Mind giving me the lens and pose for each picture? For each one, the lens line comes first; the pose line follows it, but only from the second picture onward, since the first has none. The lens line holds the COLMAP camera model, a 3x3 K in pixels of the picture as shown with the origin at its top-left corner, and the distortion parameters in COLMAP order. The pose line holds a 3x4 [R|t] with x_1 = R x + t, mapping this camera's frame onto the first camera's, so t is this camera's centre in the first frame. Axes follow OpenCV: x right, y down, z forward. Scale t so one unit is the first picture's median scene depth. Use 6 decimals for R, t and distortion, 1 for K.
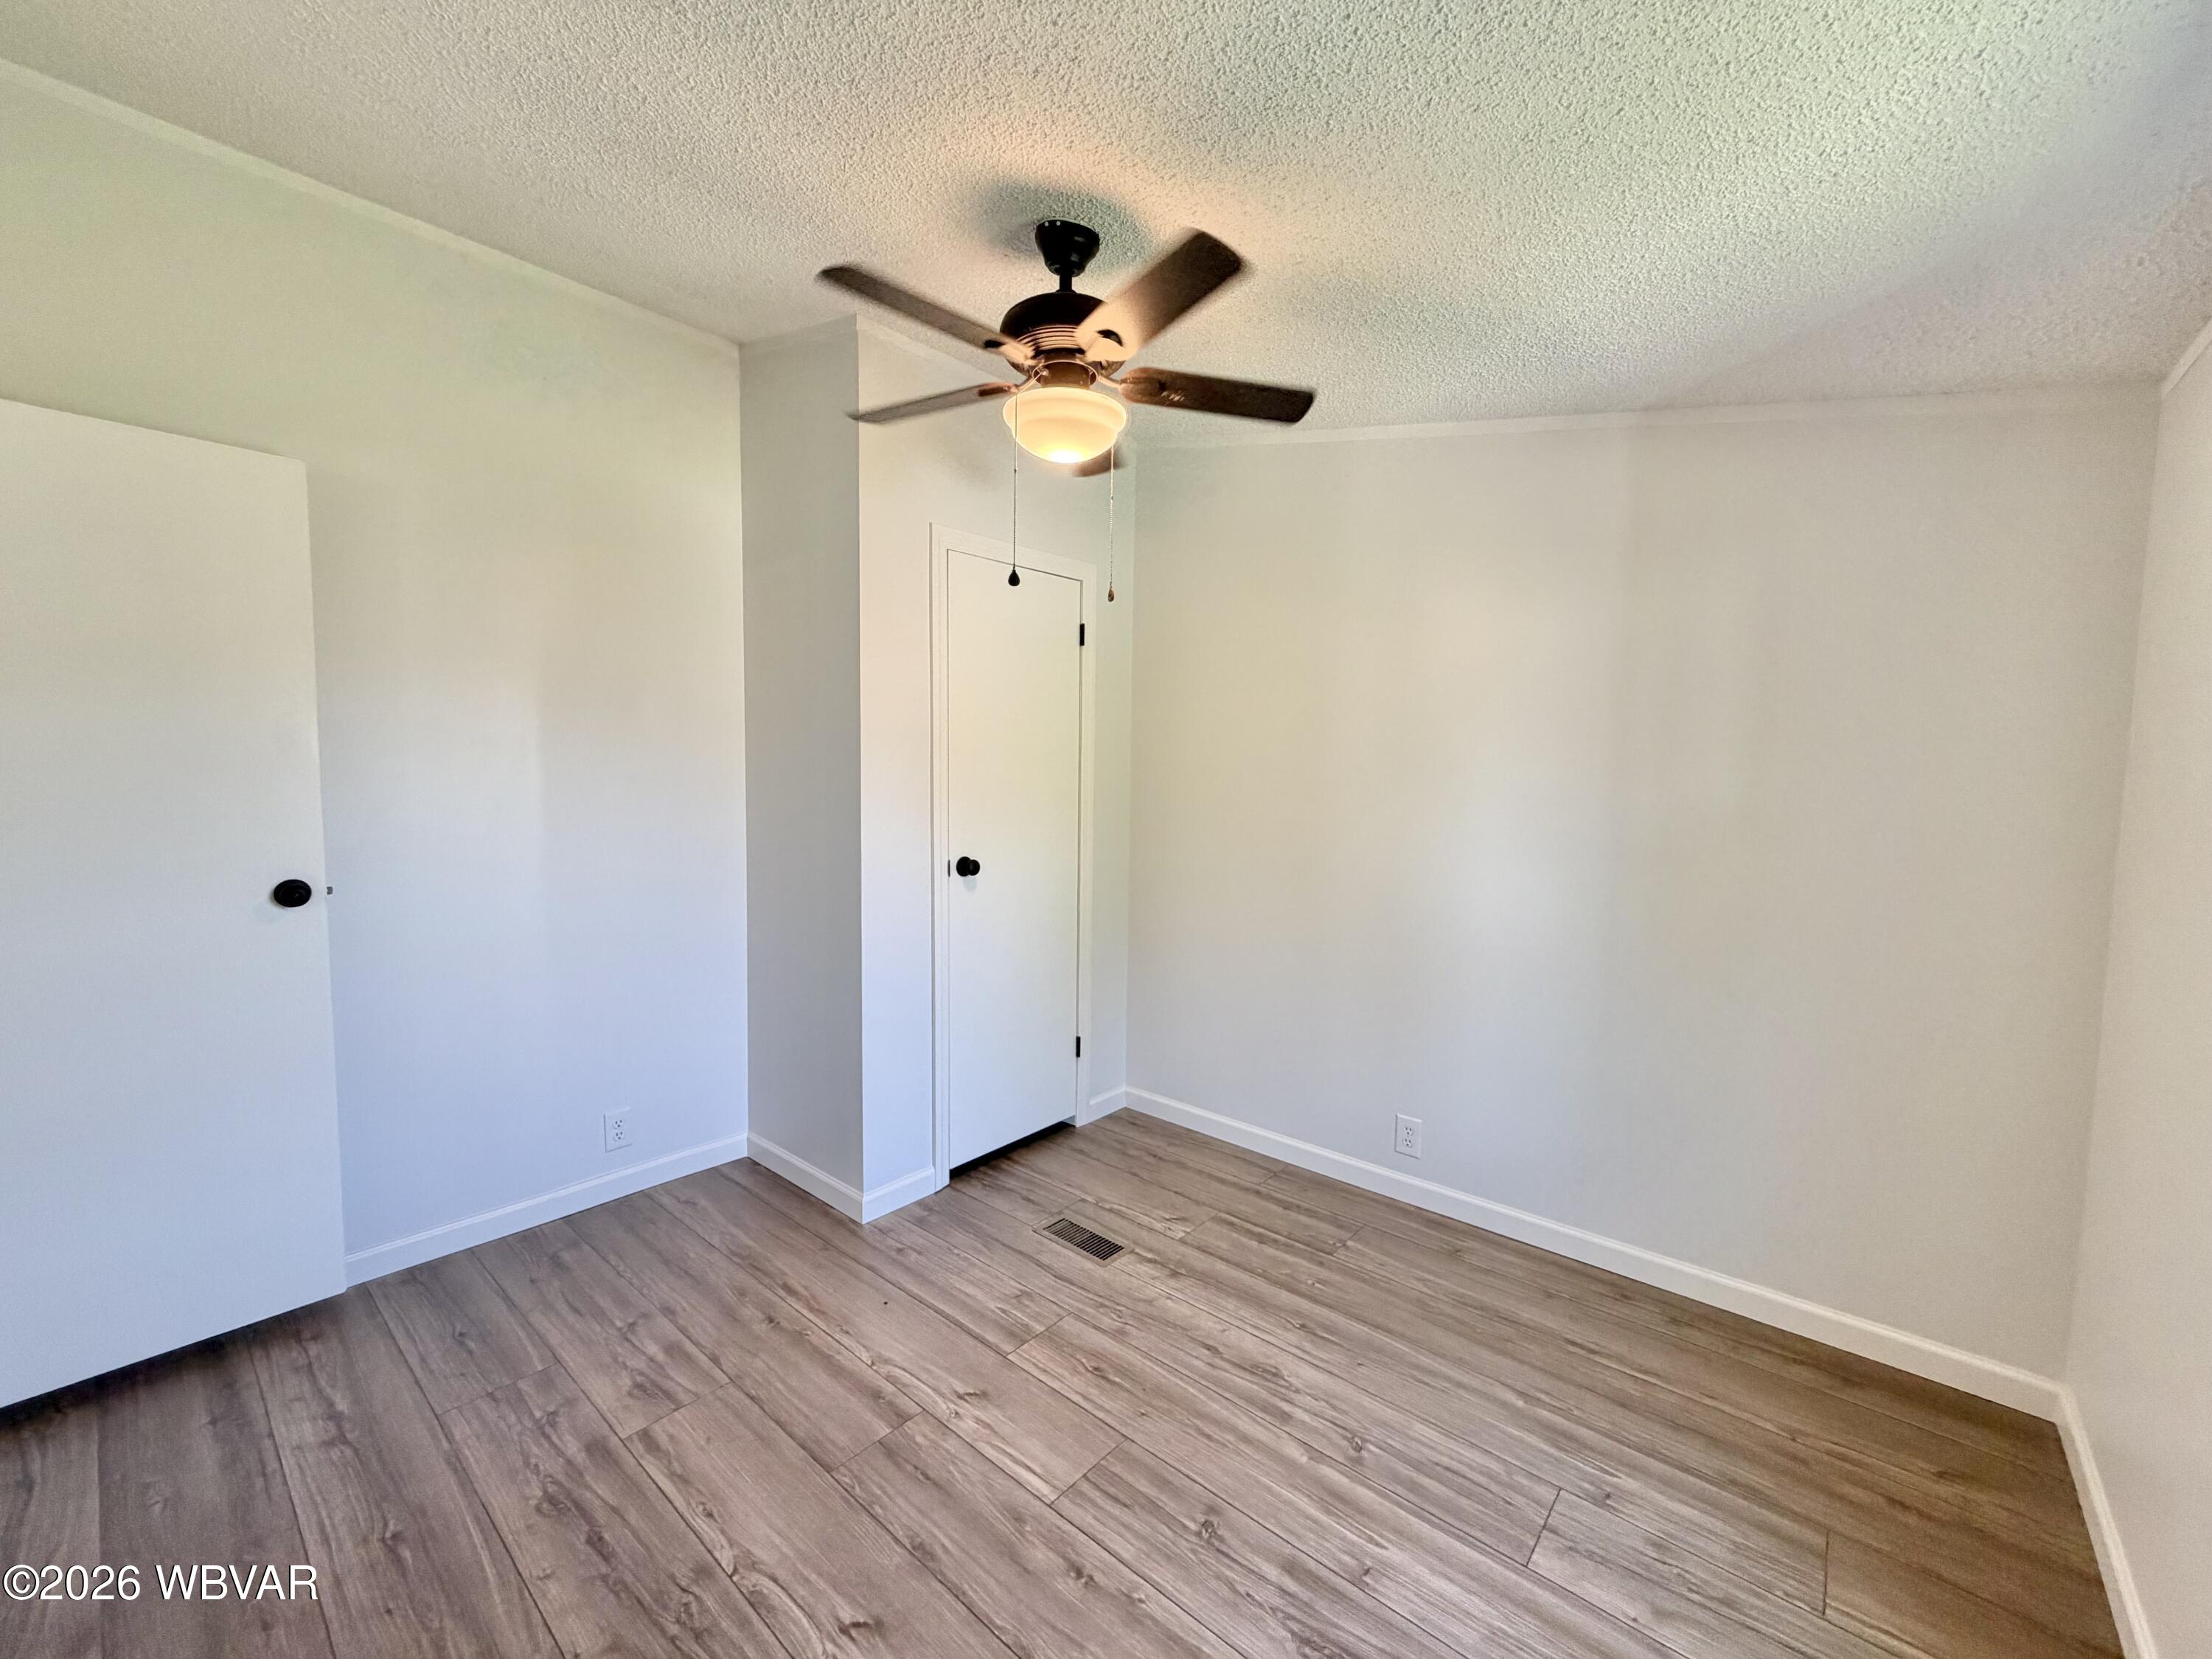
lens RADIAL K [[880.8, 0, 1104.8], [0, 880.8, 830.4], [0, 0, 1]] dist [0.001323, 0.000195]
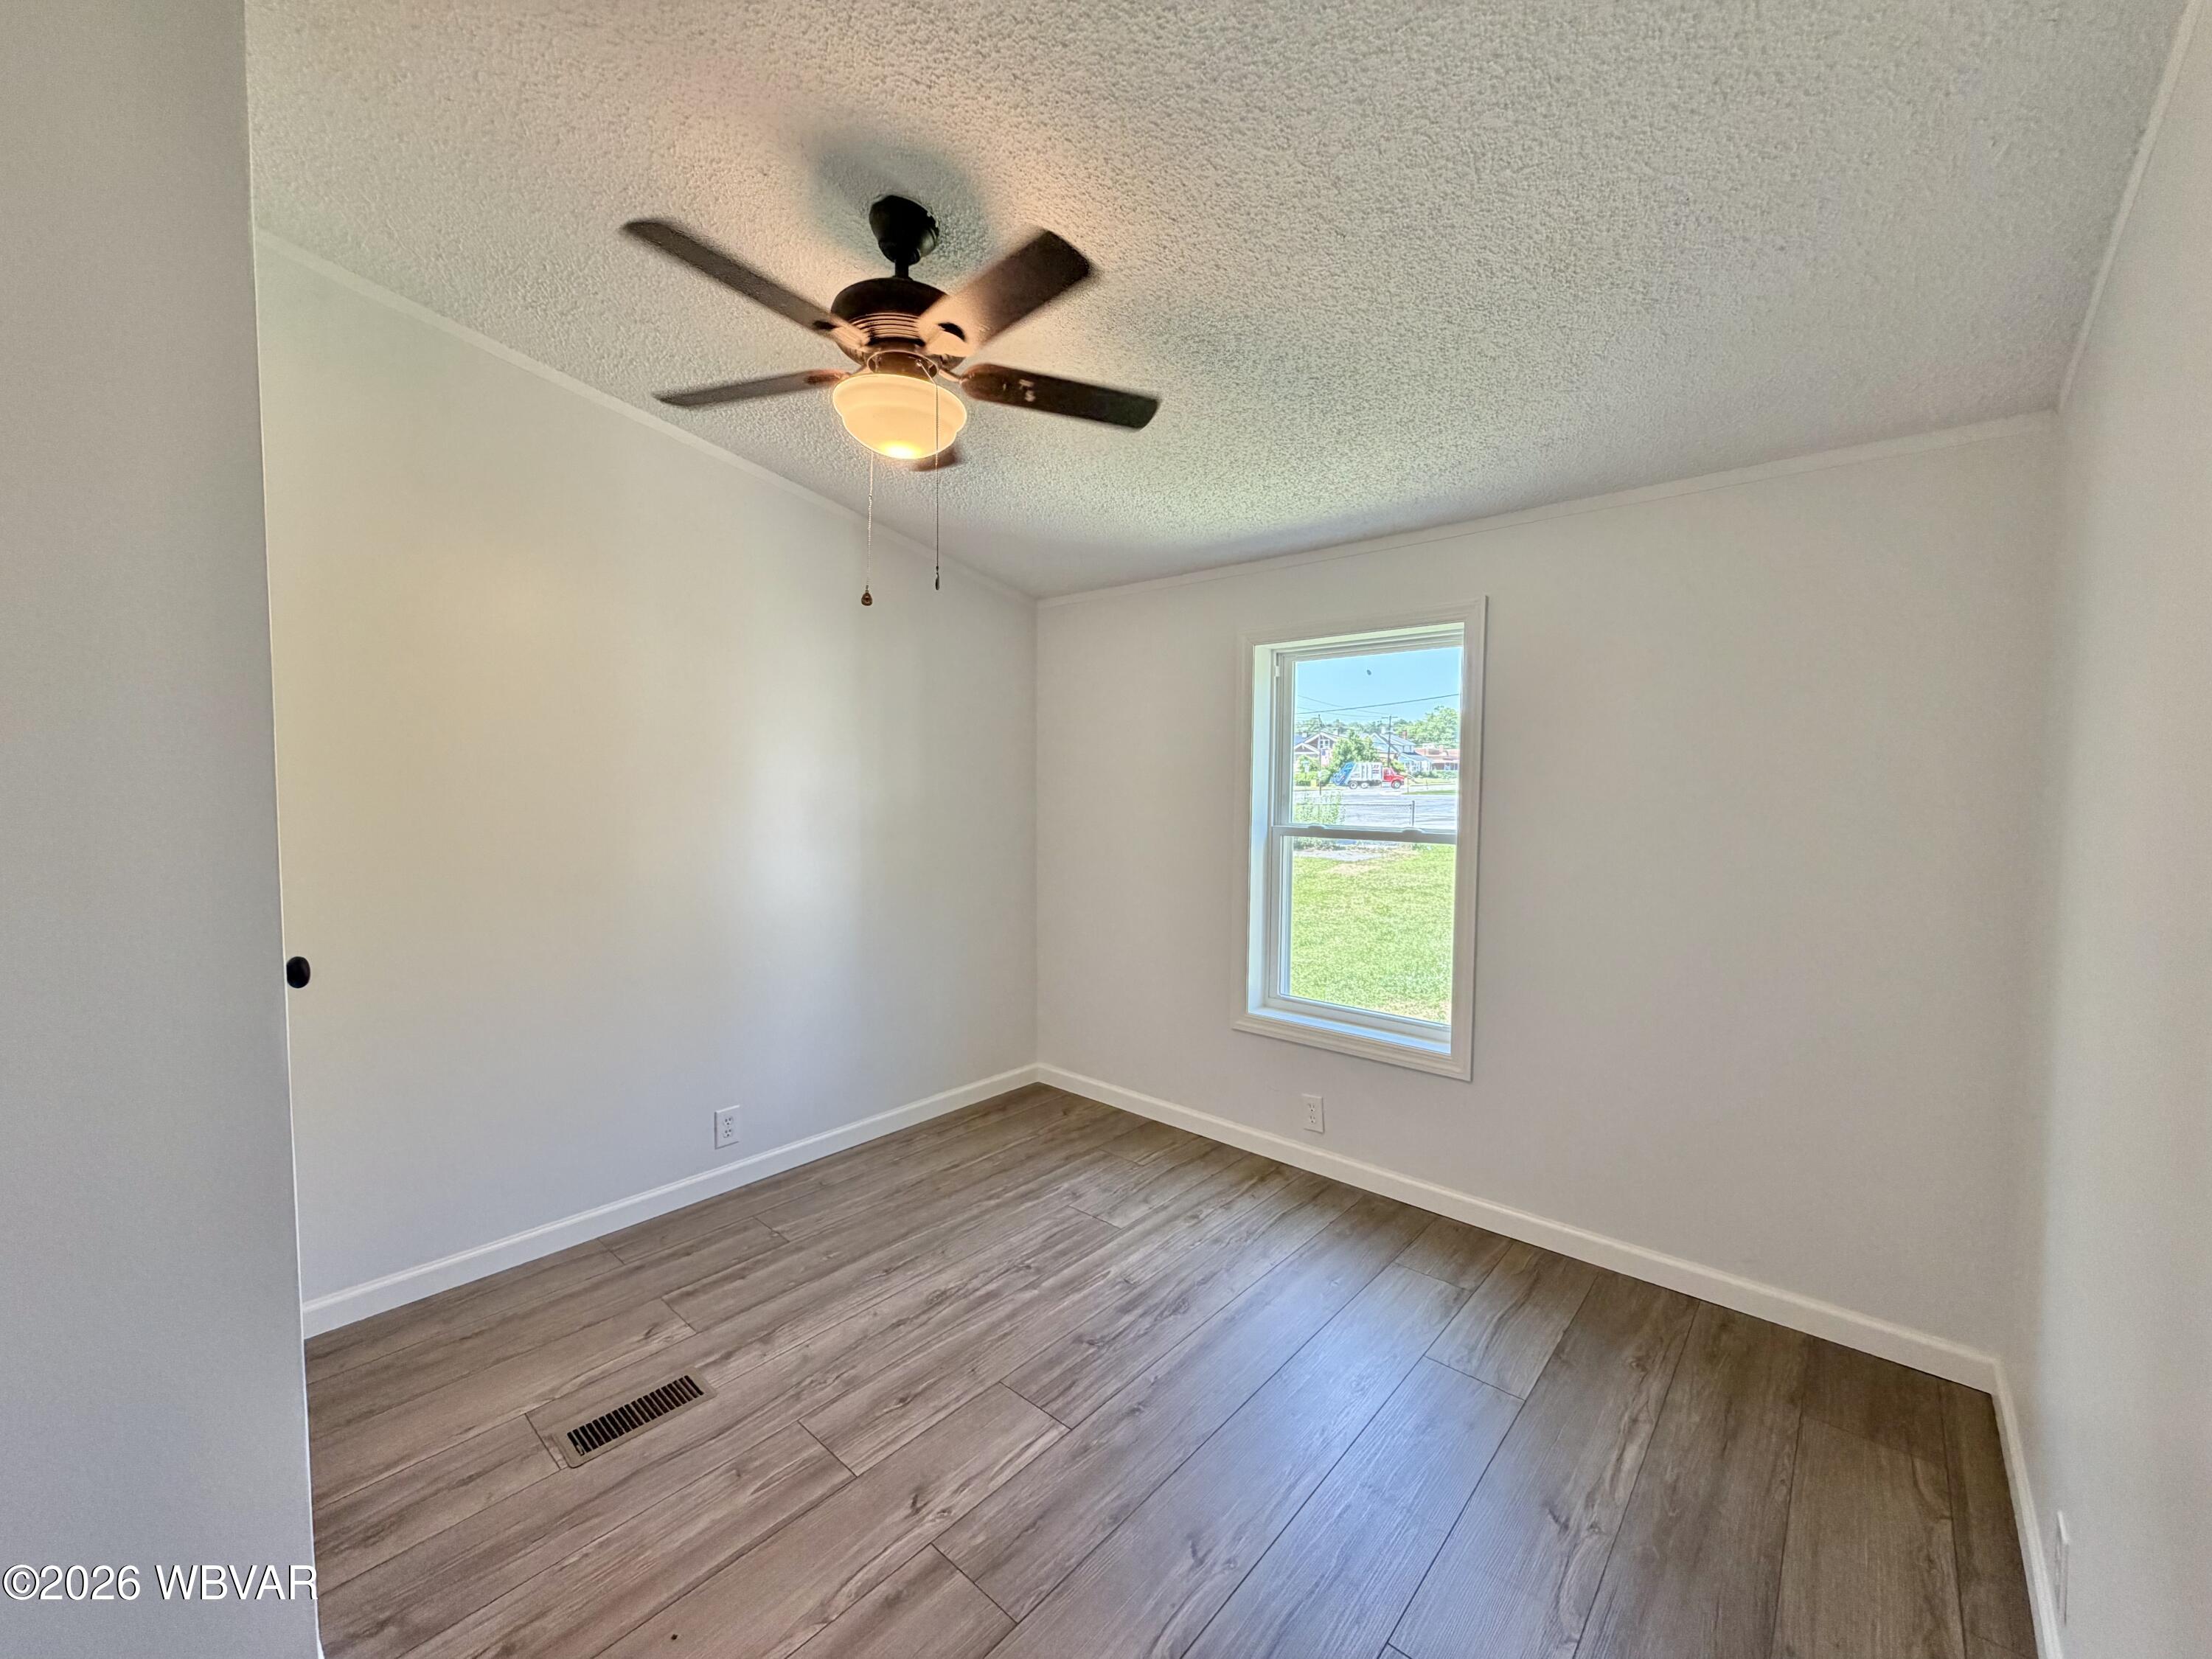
lens RADIAL K [[880.8, 0, 1104.8], [0, 880.8, 830.4], [0, 0, 1]] dist [0.001323, 0.000195]
pose [[0.007674, -0.072658, 0.997327, -0.970789], [0.063158, 0.995401, 0.072031, -0.070375], [-0.997974, 0.062437, 0.012228, 0.762167]]
